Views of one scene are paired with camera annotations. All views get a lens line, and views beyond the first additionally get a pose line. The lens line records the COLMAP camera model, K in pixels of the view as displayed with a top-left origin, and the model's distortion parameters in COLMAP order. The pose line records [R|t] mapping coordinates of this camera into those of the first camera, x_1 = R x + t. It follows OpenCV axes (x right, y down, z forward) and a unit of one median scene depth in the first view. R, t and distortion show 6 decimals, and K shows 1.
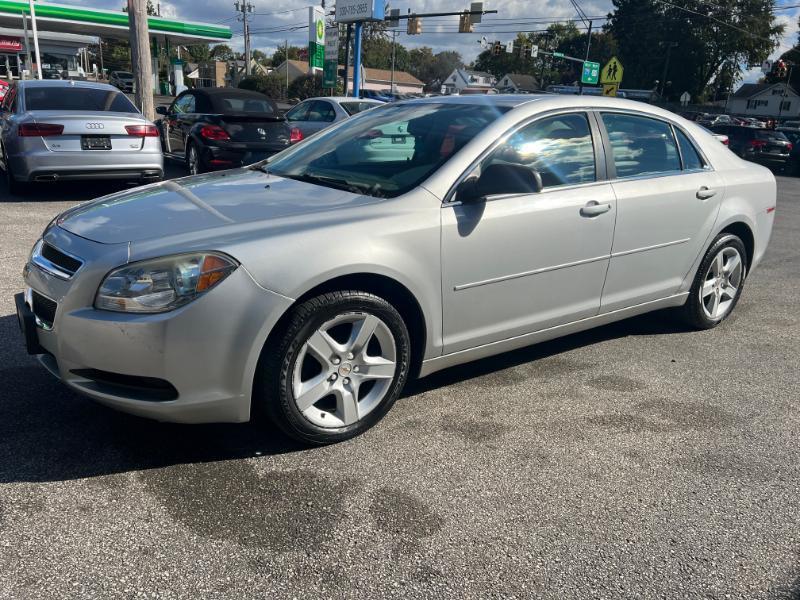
lens RADIAL K [[602.8, 0, 397.9], [0, 602.8, 297.7], [0, 0, 1]] dist [0.034973, -0.037132]
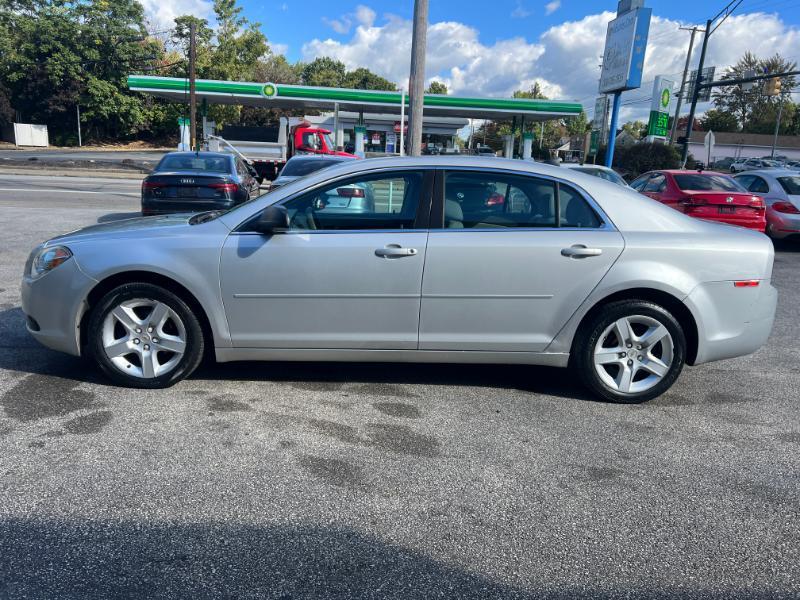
lens RADIAL K [[602.8, 0, 397.7], [0, 602.8, 297.2], [0, 0, 1]] dist [0.034973, -0.037132]
pose [[0.833174, 0.106853, -0.542589, 0.290977], [-0.165300, 0.984419, -0.059963, 0.001953], [0.527728, 0.139650, 0.837855, 0.017970]]
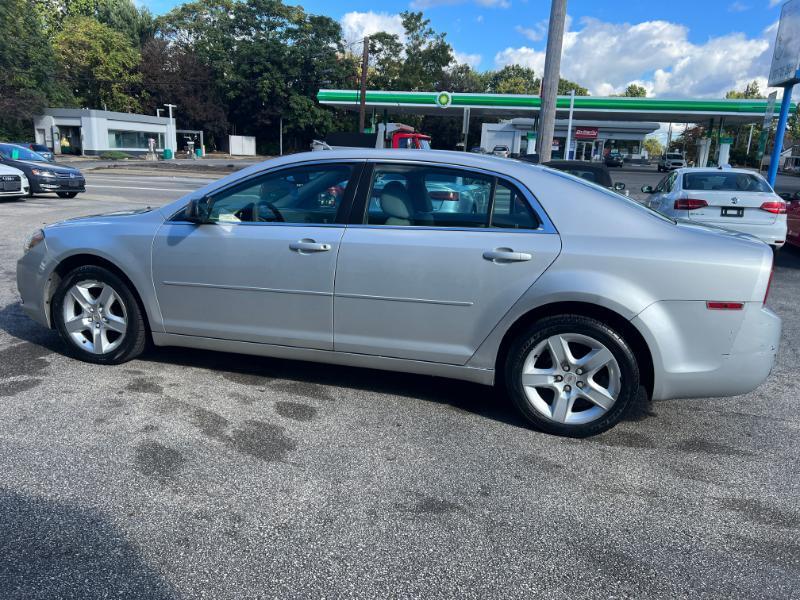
lens RADIAL K [[602.8, 0, 399.1], [0, 602.8, 294.2], [0, 0, 1]] dist [0.034973, -0.037132]
pose [[0.632757, 0.144665, -0.760717, 0.389164], [-0.242396, 0.970026, -0.017154, -0.025116], [0.735433, 0.195249, 0.648857, 0.128852]]
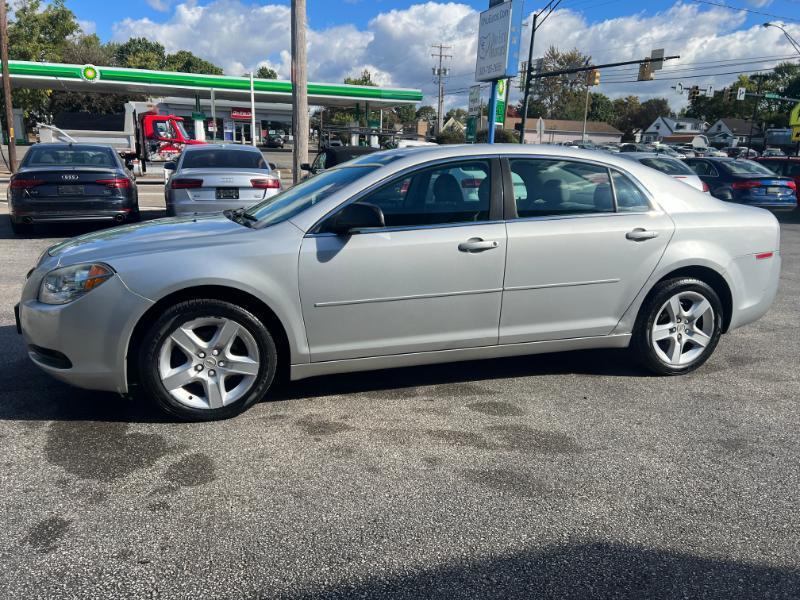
lens RADIAL K [[602.8, 0, 398.5], [0, 602.8, 298.5], [0, 0, 1]] dist [0.034973, -0.037132]
pose [[0.950040, 0.045482, -0.308797, 0.161006], [-0.070179, 0.995121, -0.069342, 0.010937], [0.304137, 0.087549, 0.948597, -0.022050]]
